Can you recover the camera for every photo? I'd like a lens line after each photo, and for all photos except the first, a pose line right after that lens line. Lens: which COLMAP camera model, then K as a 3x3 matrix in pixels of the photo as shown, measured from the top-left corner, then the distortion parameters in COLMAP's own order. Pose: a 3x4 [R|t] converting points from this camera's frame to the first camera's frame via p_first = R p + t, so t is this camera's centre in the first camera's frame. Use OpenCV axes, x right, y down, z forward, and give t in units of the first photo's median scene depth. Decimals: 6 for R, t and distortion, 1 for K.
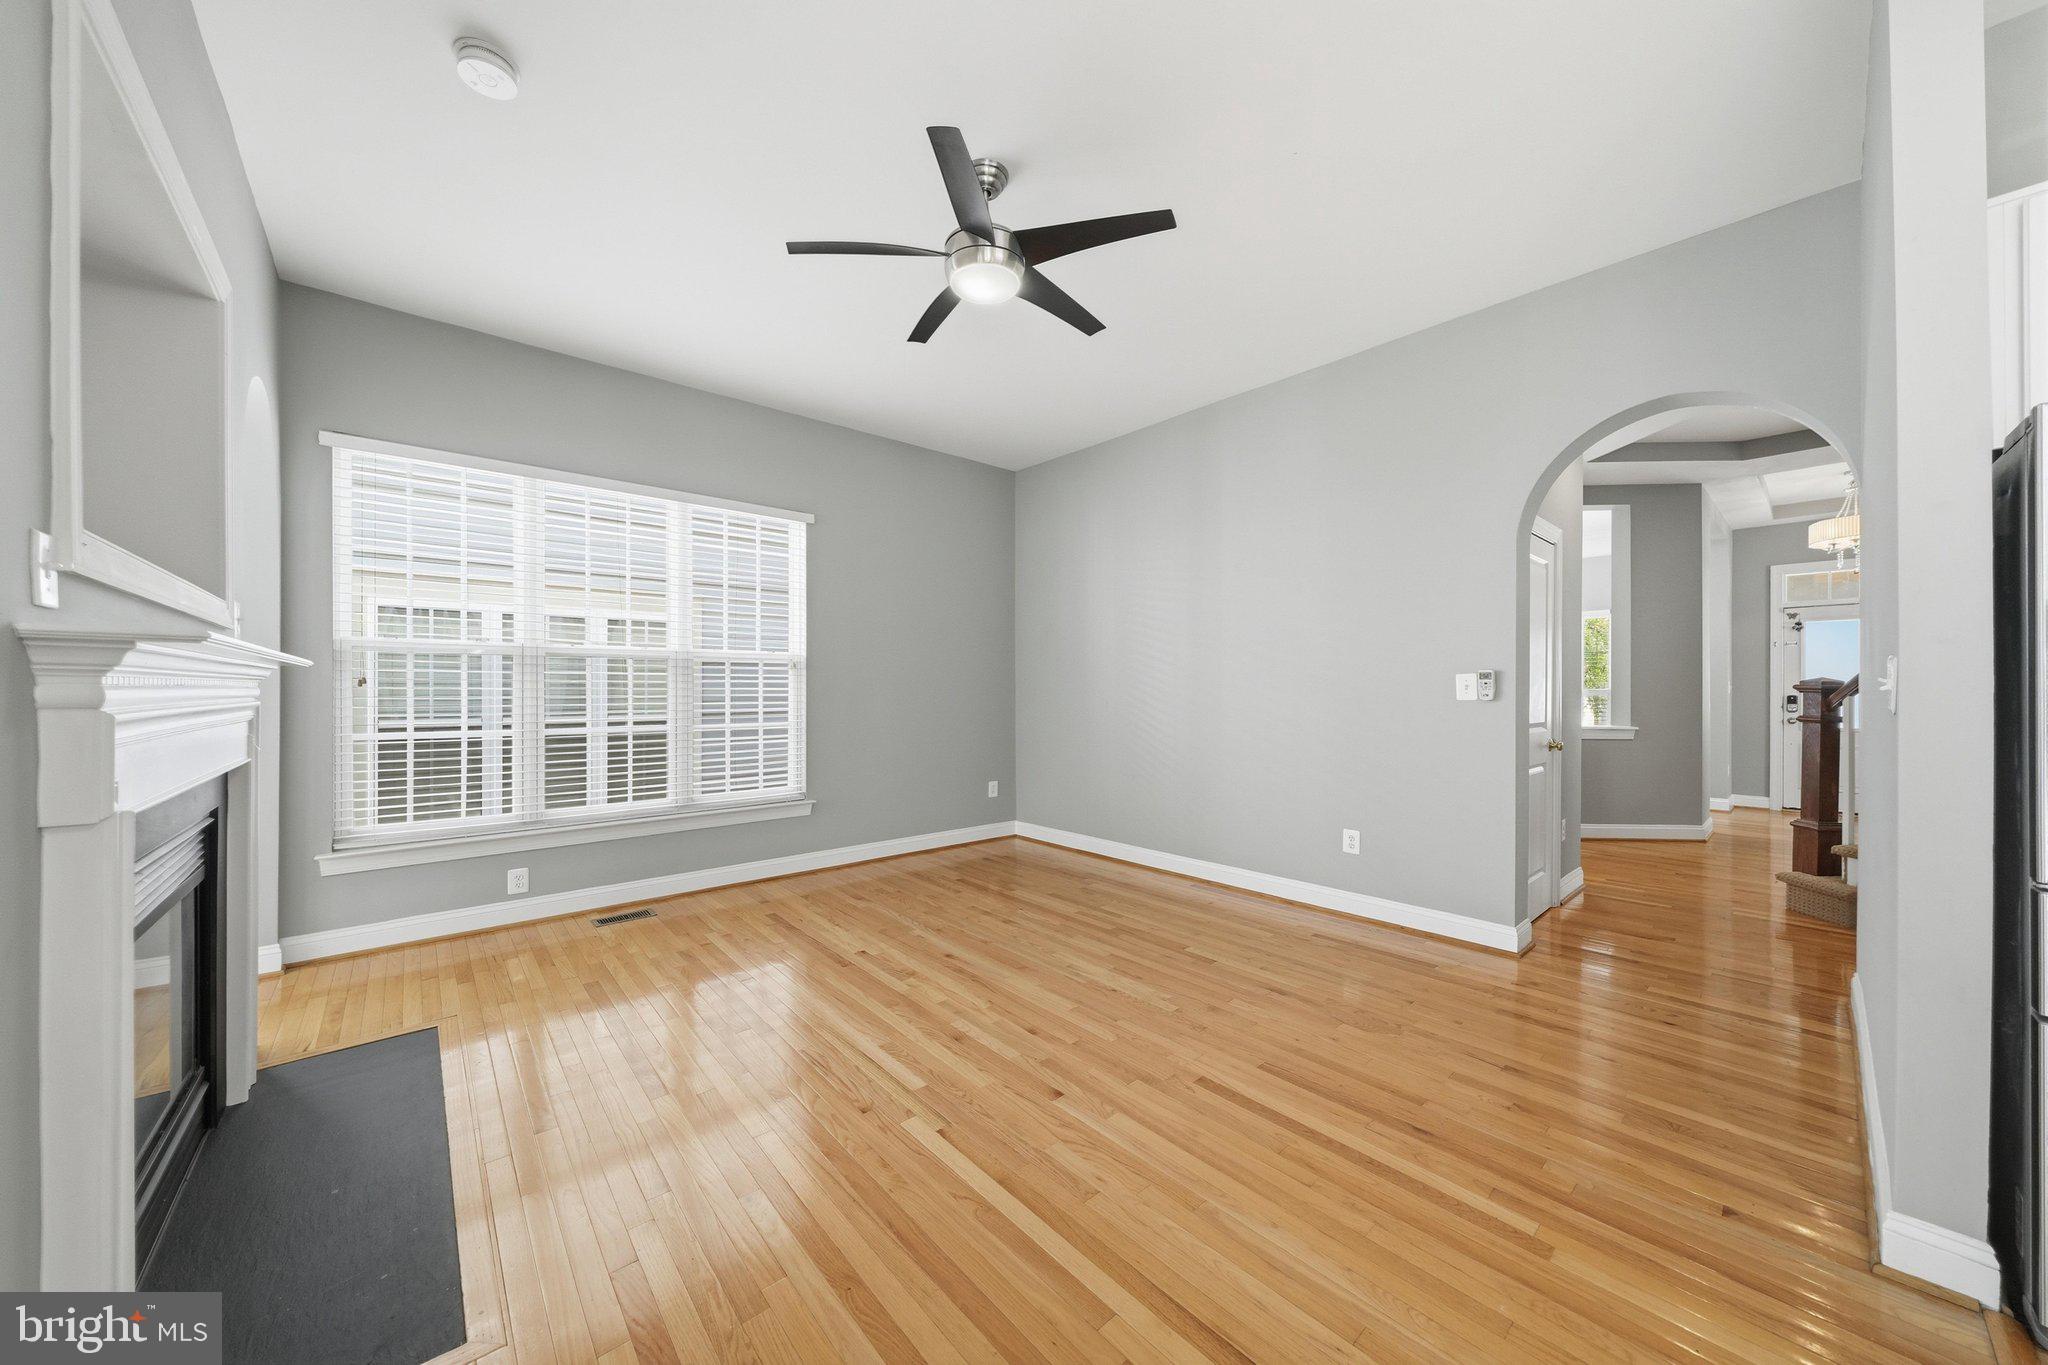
lens RADIAL K [[704.8, 0, 1007.1], [0, 704.8, 692.3], [0, 0, 1]] dist [0.000070, 0.000210]
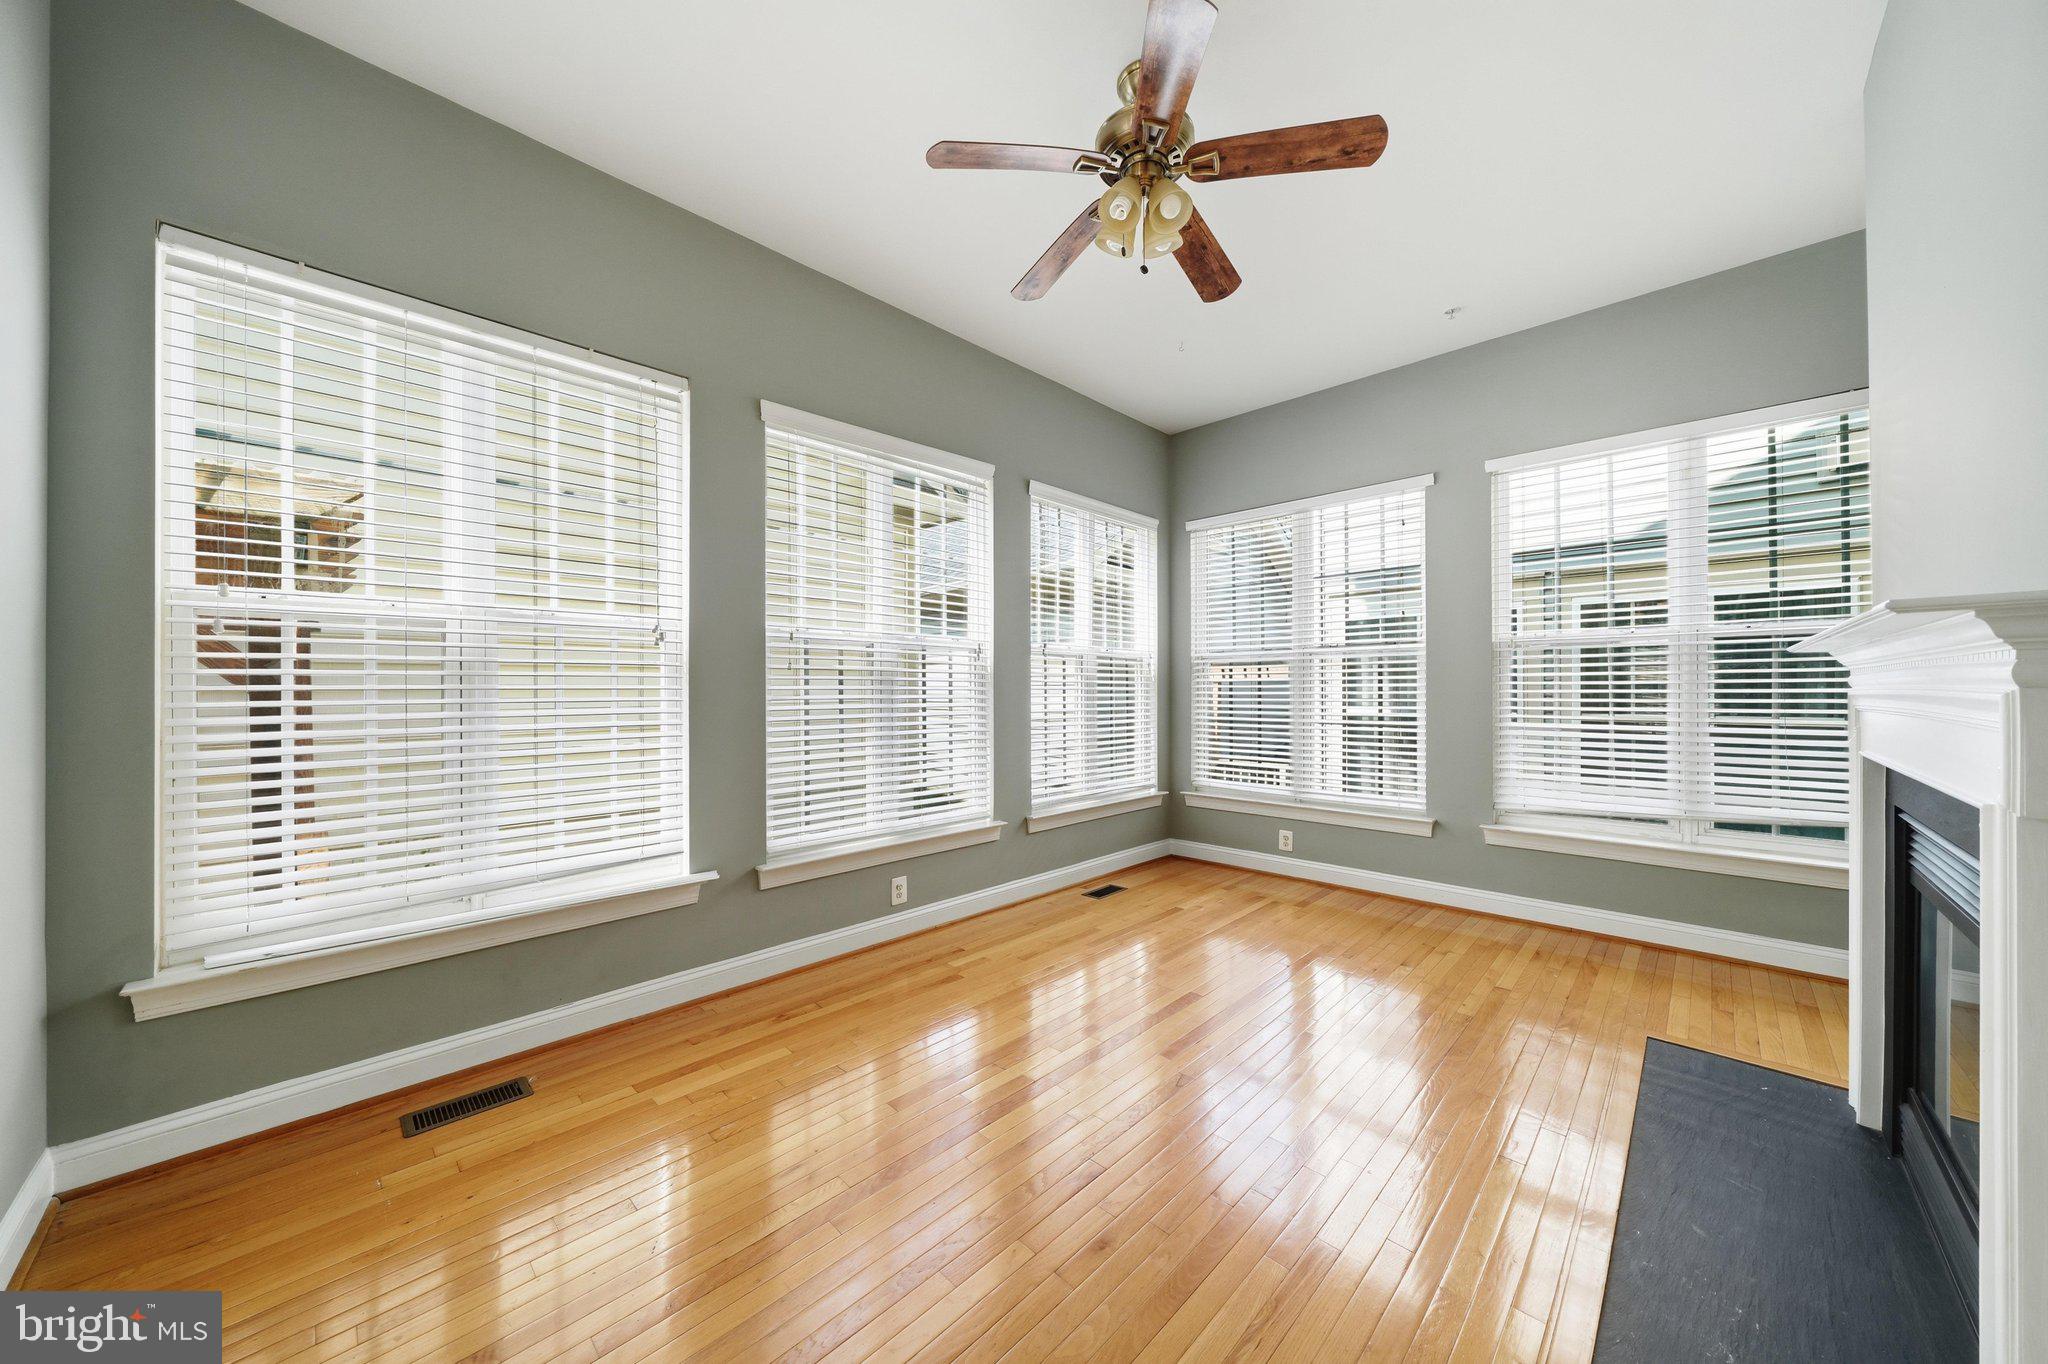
lens RADIAL K [[704.8, 0, 1007.1], [0, 704.8, 691.8], [0, 0, 1]] dist [0.000070, 0.000210]
pose [[0.086199, 0.007006, -0.996253, 1.505174], [0.001345, 0.999974, 0.007149, -0.010653], [0.996277, -0.001956, 0.086188, 1.252393]]
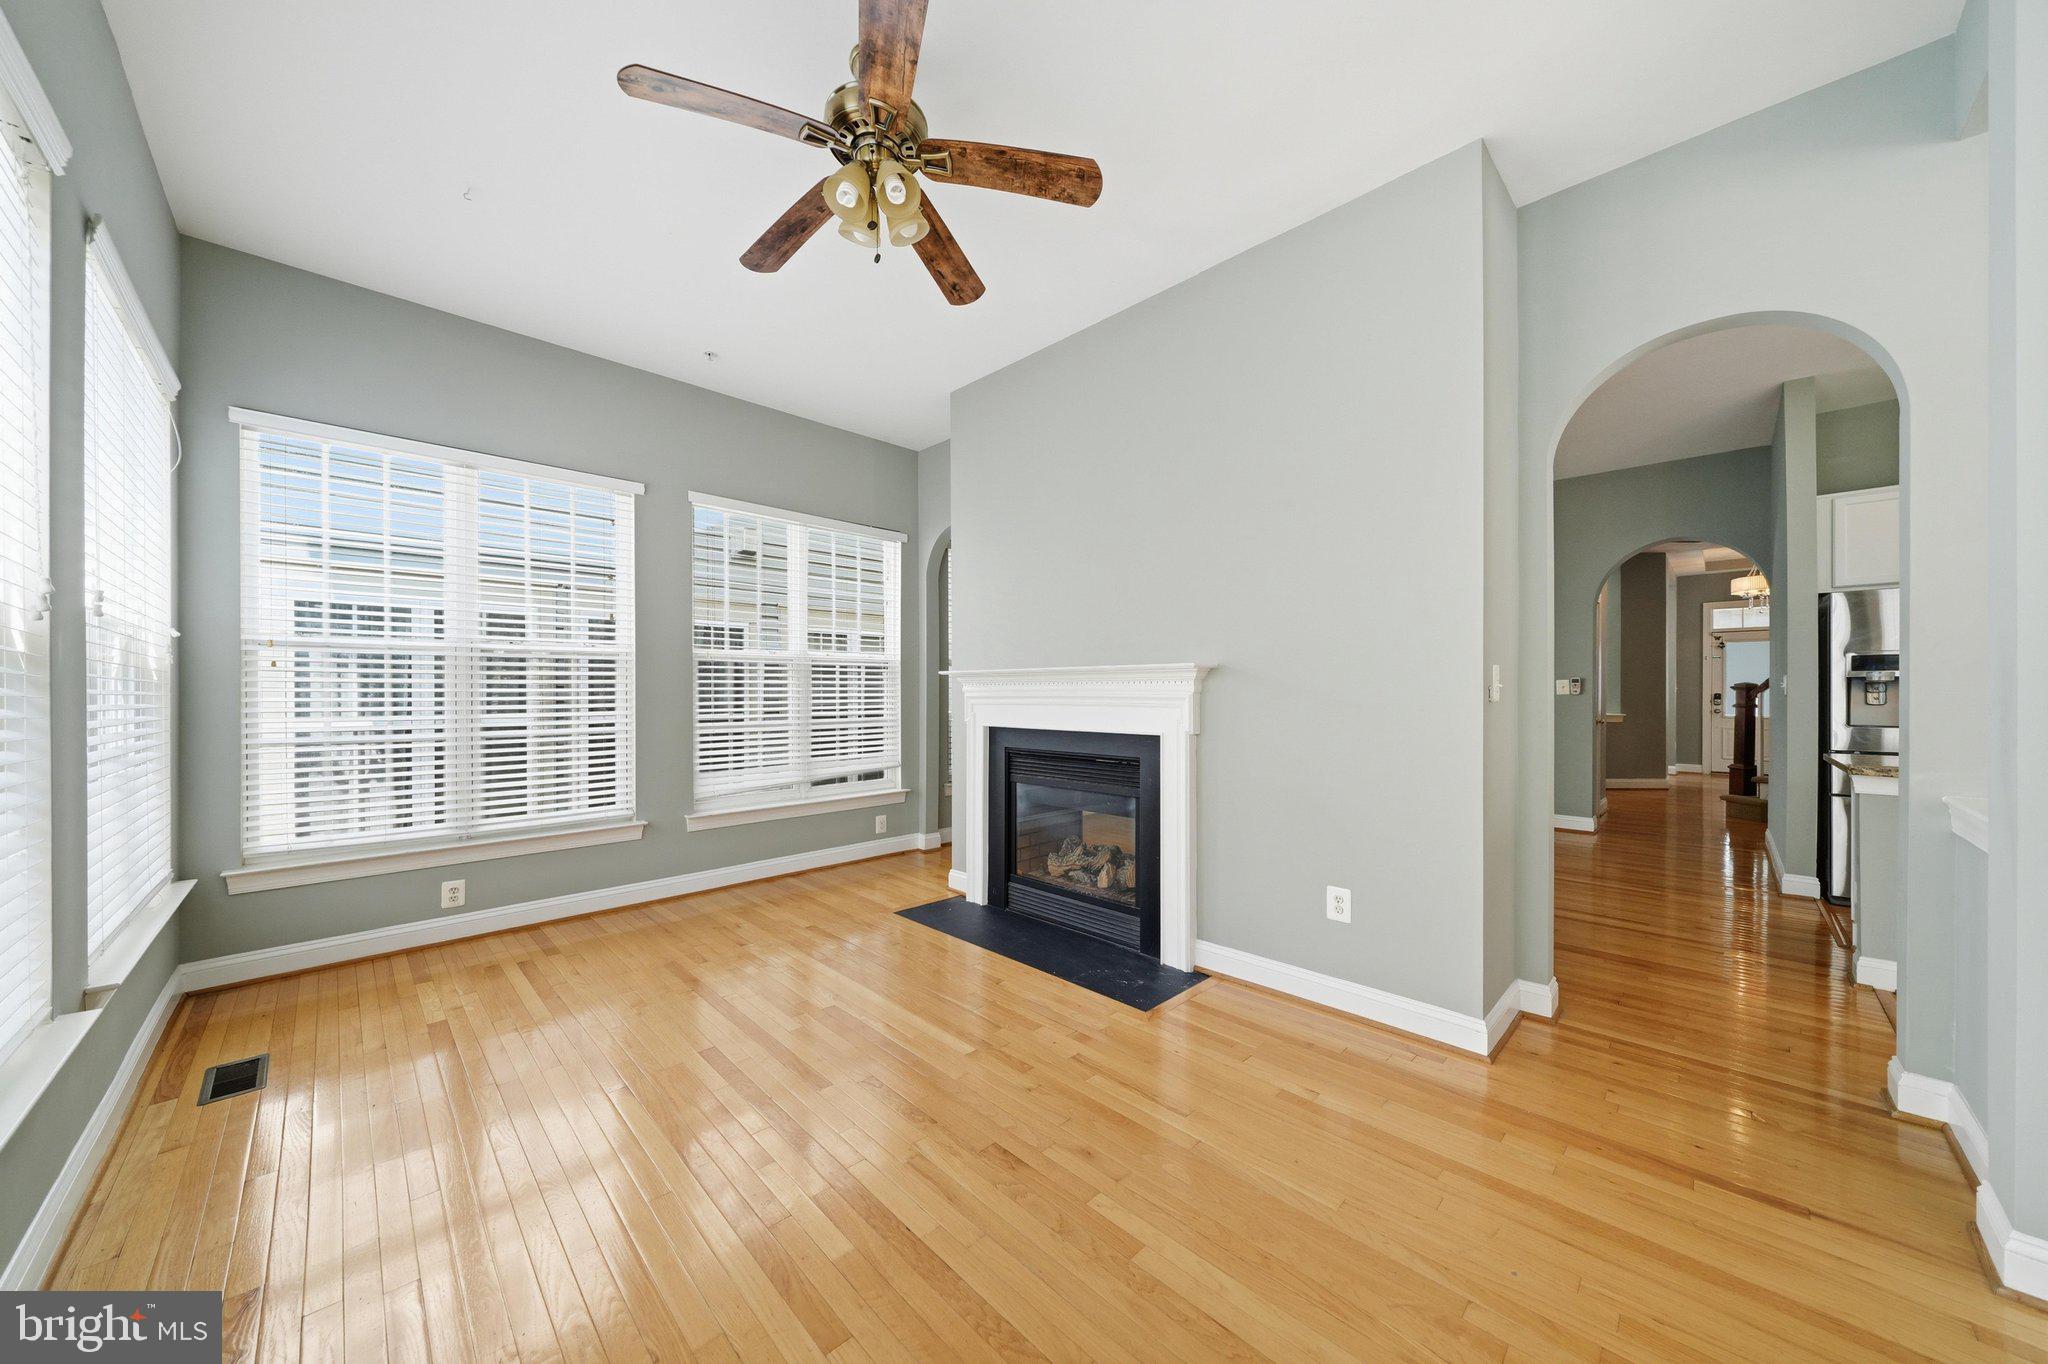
lens RADIAL K [[699.5, 0, 1037.0], [0, 699.5, 692.7], [0, 0, 1]] dist [0.012520, 0.000017]
pose [[0.996105, 0.001454, 0.088166, -0.342624], [-0.001242, 0.999996, -0.002457, 0.006164], [-0.088169, 0.002338, 0.996103, -0.270957]]
